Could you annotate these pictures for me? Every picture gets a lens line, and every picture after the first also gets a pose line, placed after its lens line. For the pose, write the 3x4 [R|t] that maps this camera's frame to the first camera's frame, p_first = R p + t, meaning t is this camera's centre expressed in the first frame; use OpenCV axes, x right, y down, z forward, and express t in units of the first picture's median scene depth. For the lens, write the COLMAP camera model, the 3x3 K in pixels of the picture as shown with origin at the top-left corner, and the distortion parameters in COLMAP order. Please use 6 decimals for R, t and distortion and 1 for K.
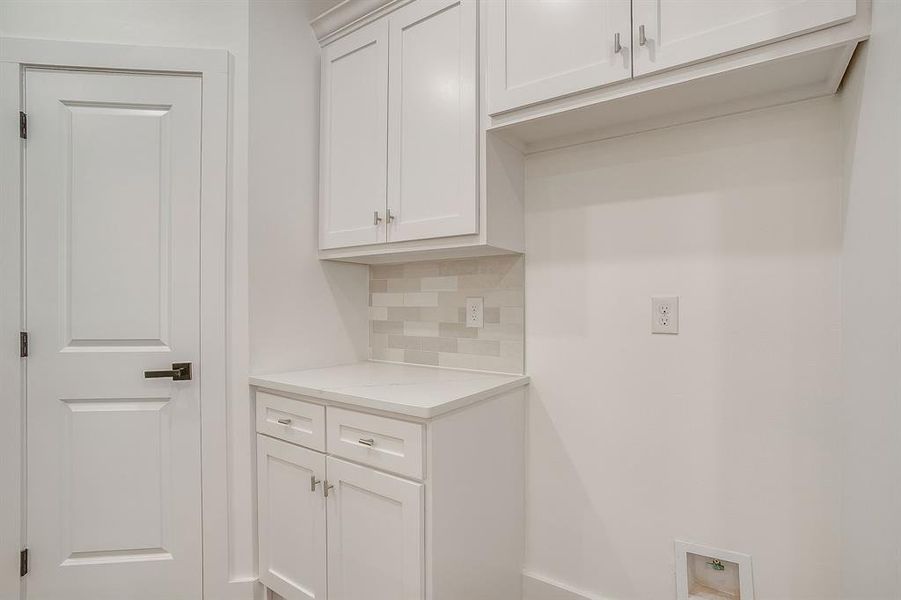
lens RADIAL K [[435.0, 0, 442.4], [0, 435.0, 300.3], [0, 0, 1]] dist [-0.072169, 0.040439]
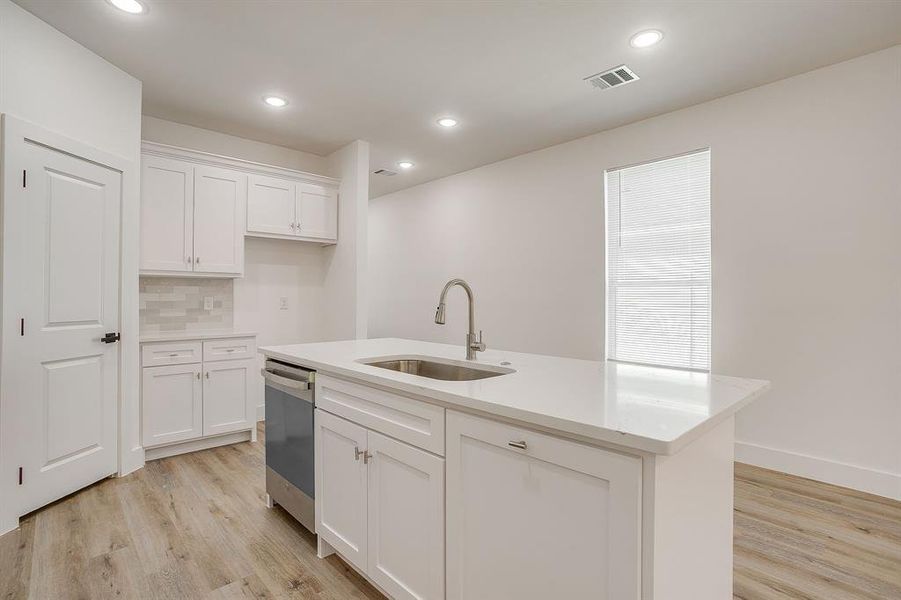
lens RADIAL K [[435.0, 0, 442.4], [0, 435.0, 300.3], [0, 0, 1]] dist [-0.072169, 0.040439]
pose [[0.217264, -0.002385, 0.976110, -1.971829], [-0.005383, 0.999979, 0.003641, -0.001650], [-0.976098, -0.006045, 0.217246, -0.700107]]
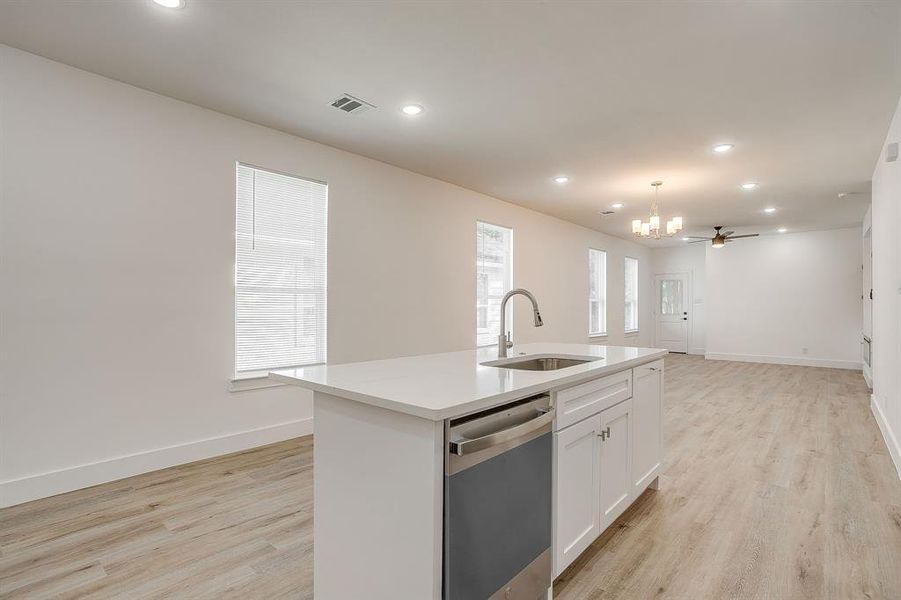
lens RADIAL K [[439.9, 0, 443.2], [0, 439.9, 313.1], [0, 0, 1]] dist [-0.039712, 0.020789]
pose [[-0.992370, -0.003618, 0.123240, -0.726815], [-0.002049, 0.999915, 0.012854, 0.005065], [-0.123276, 0.012503, -0.992294, 0.987744]]
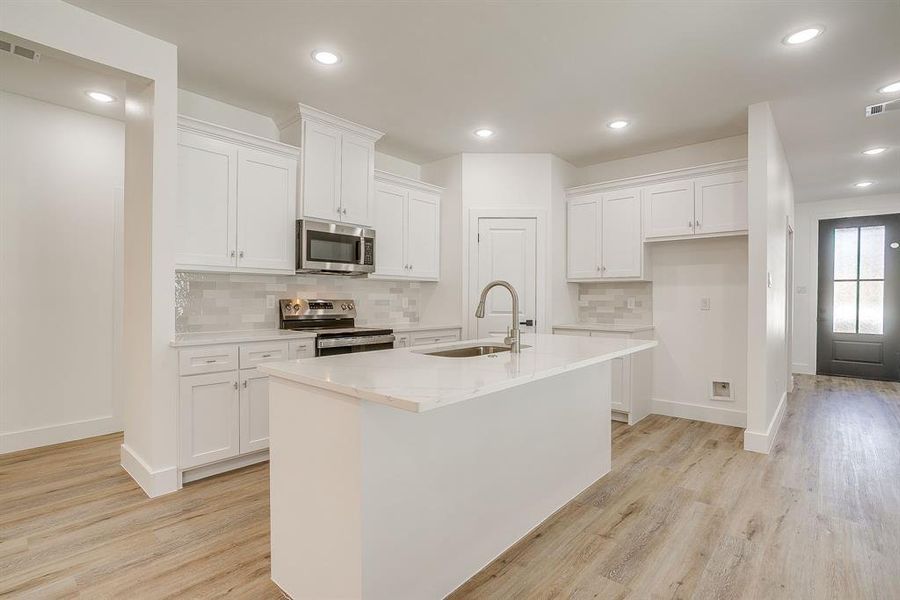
lens RADIAL K [[434.6, 0, 441.9], [0, 434.6, 300.3], [0, 0, 1]] dist [-0.072169, 0.040439]
pose [[0.991812, 0.007185, -0.127501, -0.802311], [-0.005977, 0.999934, 0.009853, -0.007148], [0.127563, -0.009010, 0.991790, -1.892697]]
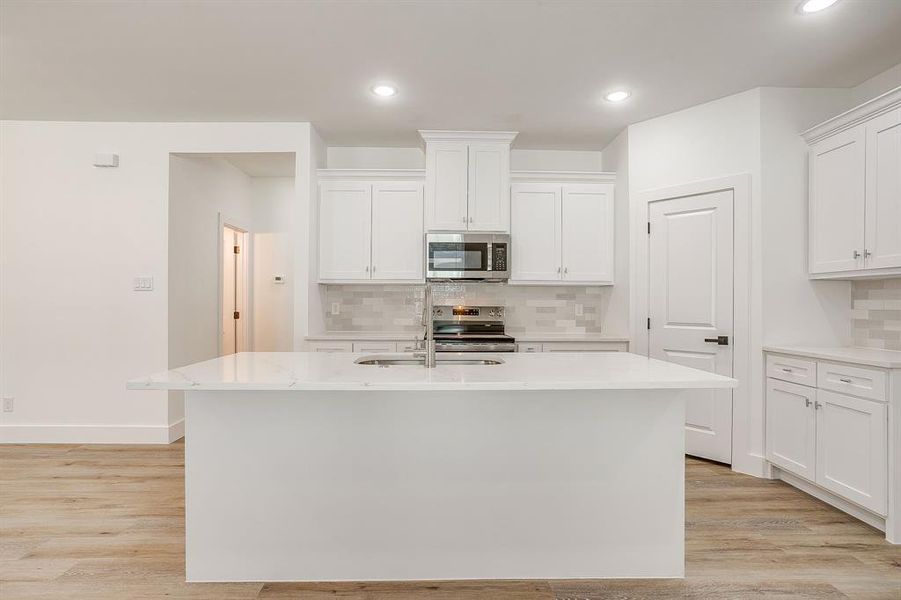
lens RADIAL K [[441.0, 0, 439.6], [0, 441.0, 301.7], [0, 0, 1]] dist [-0.053245, 0.027122]
pose [[0.584703, 0.002039, -0.811245, 0.244982], [-0.002468, 0.999997, 0.000734, -0.010745], [0.811244, 0.001573, 0.584706, -1.219619]]
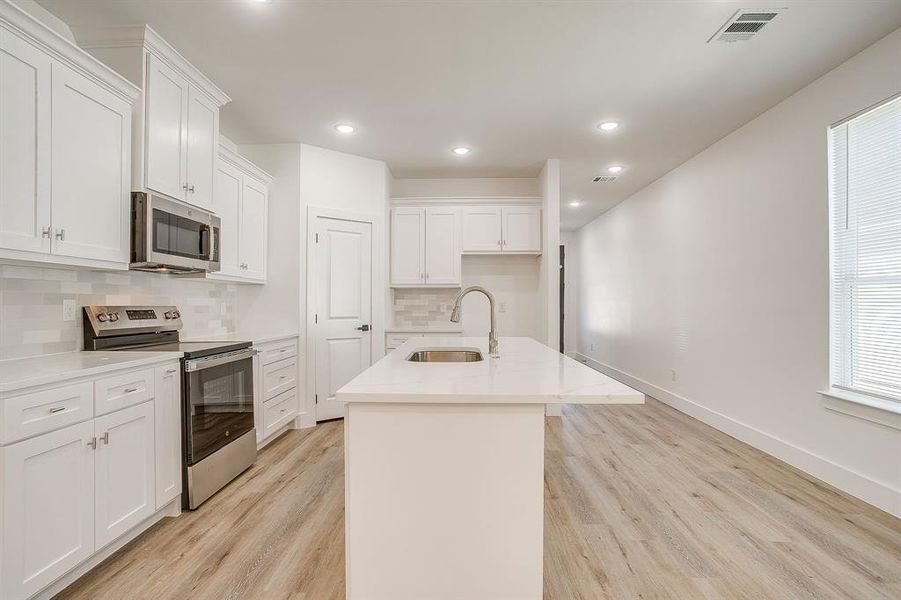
lens RADIAL K [[435.0, 0, 442.4], [0, 435.0, 300.3], [0, 0, 1]] dist [-0.072169, 0.040439]
pose [[0.843780, 0.005215, 0.536664, -1.686159], [-0.002855, 0.999982, -0.005228, -0.000632], [-0.536681, 0.002879, 0.843780, -1.666628]]
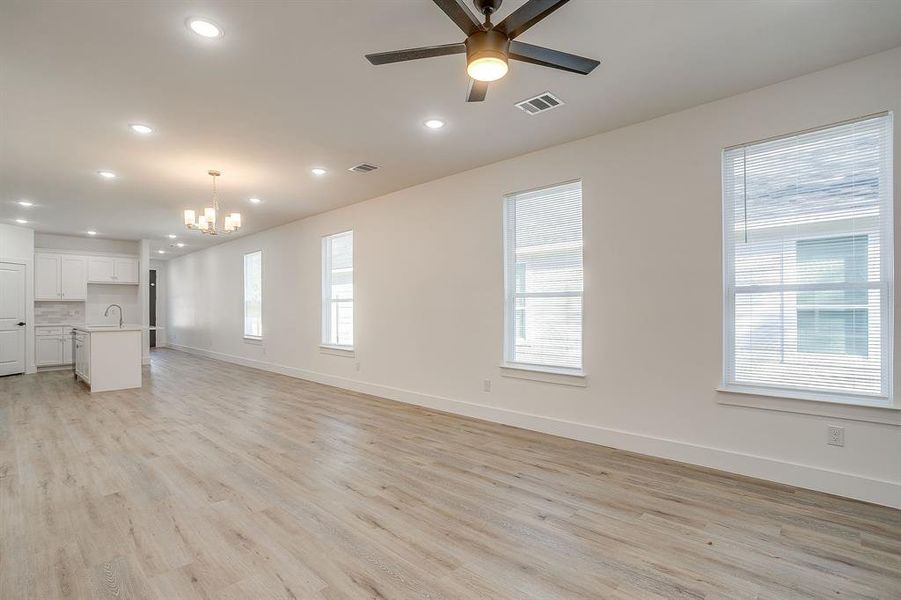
lens RADIAL K [[439.9, 0, 443.2], [0, 439.9, 313.1], [0, 0, 1]] dist [-0.039712, 0.020789]
pose [[0.161709, -0.011164, 0.986775, -4.685380], [0.000920, 0.999937, 0.011162, -0.011800], [-0.986838, -0.000897, 0.161709, -4.575267]]
